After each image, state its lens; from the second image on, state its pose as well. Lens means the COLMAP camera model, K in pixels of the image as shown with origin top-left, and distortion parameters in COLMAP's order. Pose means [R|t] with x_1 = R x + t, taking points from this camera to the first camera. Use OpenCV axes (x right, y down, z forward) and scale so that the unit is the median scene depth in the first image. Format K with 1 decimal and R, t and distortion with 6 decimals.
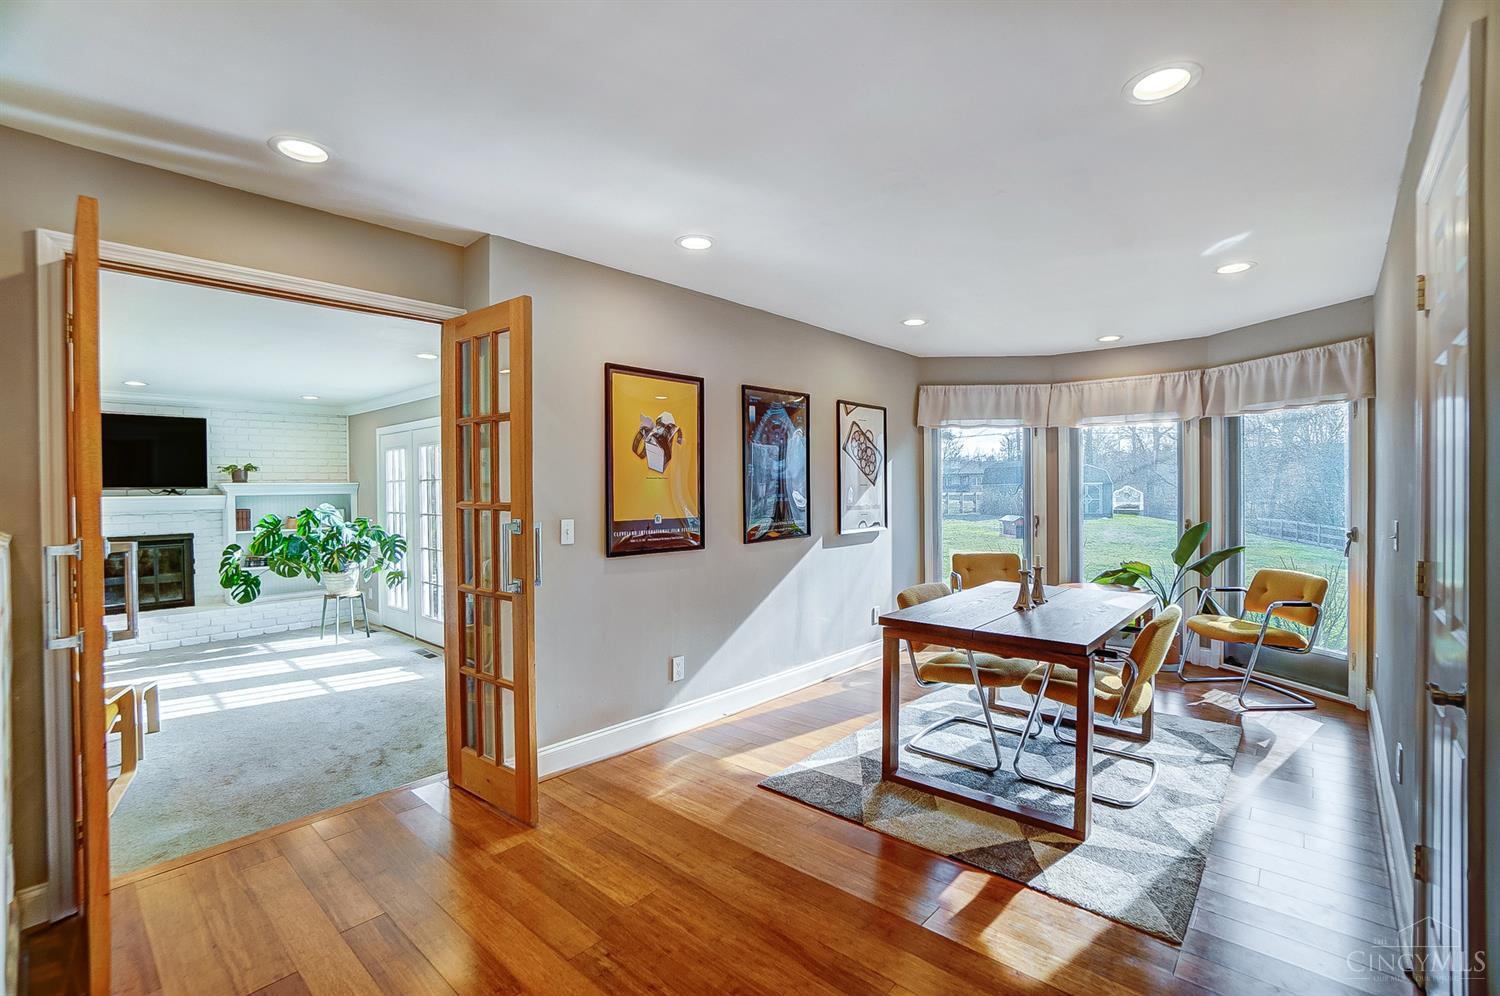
lens RADIAL K [[652.2, 0, 745.5], [0, 652.2, 488.5], [0, 0, 1]] dist [0.000652, 0.005158]
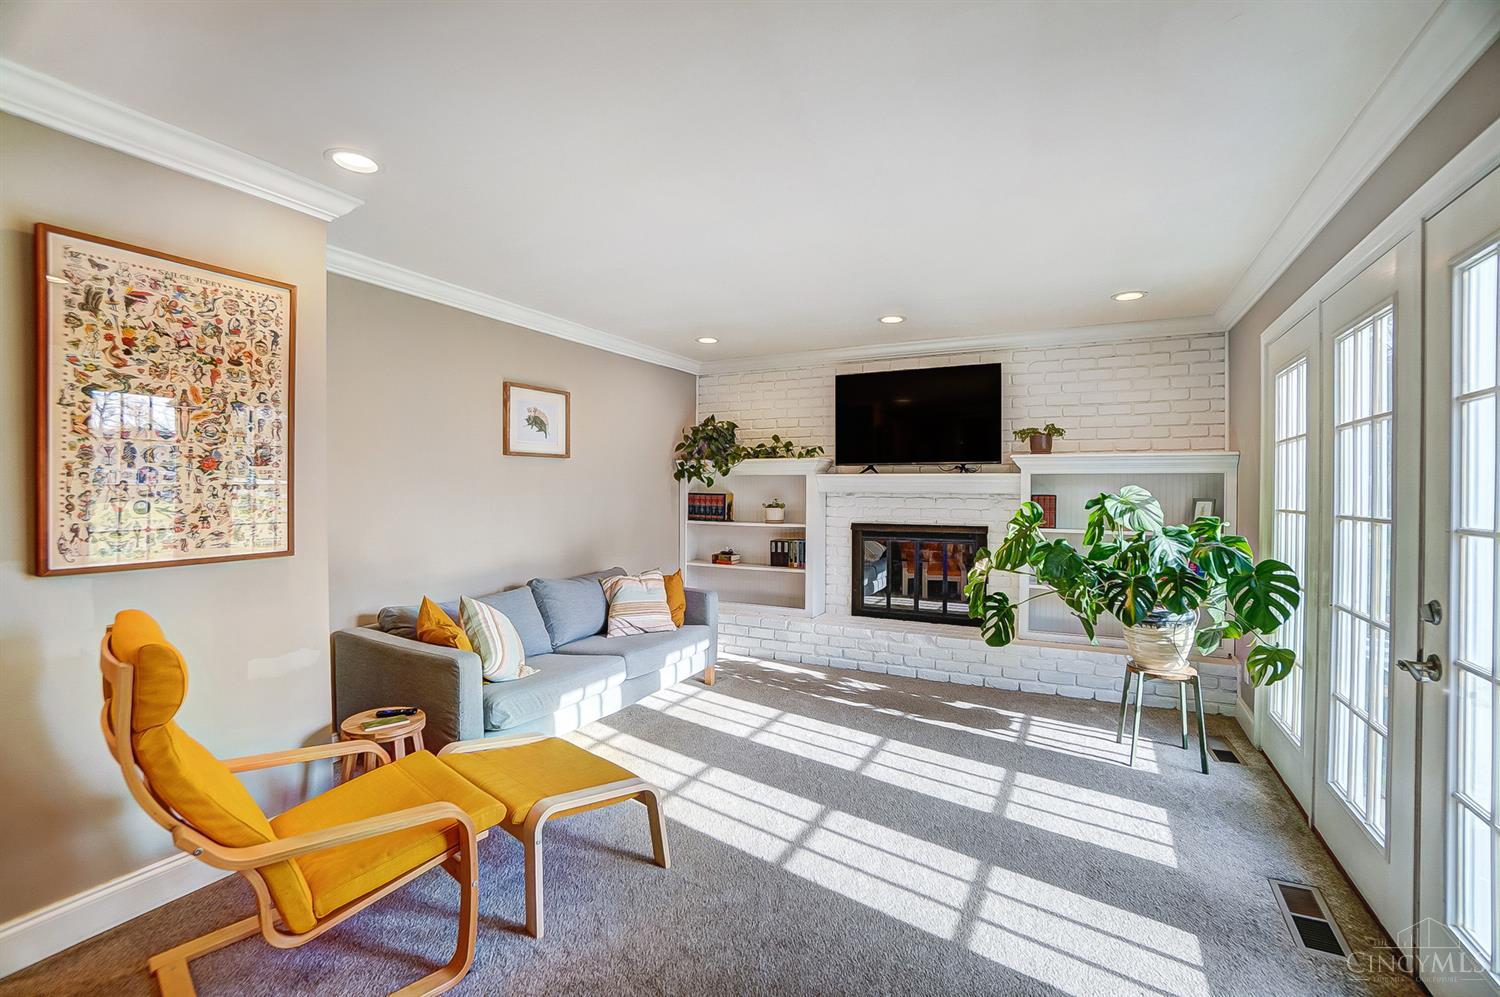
lens RADIAL K [[652.5, 0, 768.9], [0, 652.5, 492.8], [0, 0, 1]] dist [-0.000207, 0.000076]
pose [[0.271886, 0.017852, -0.962164, -0.177826], [-0.009195, 0.999830, 0.015953, 0.018129], [0.962286, 0.004510, 0.272004, 0.462689]]
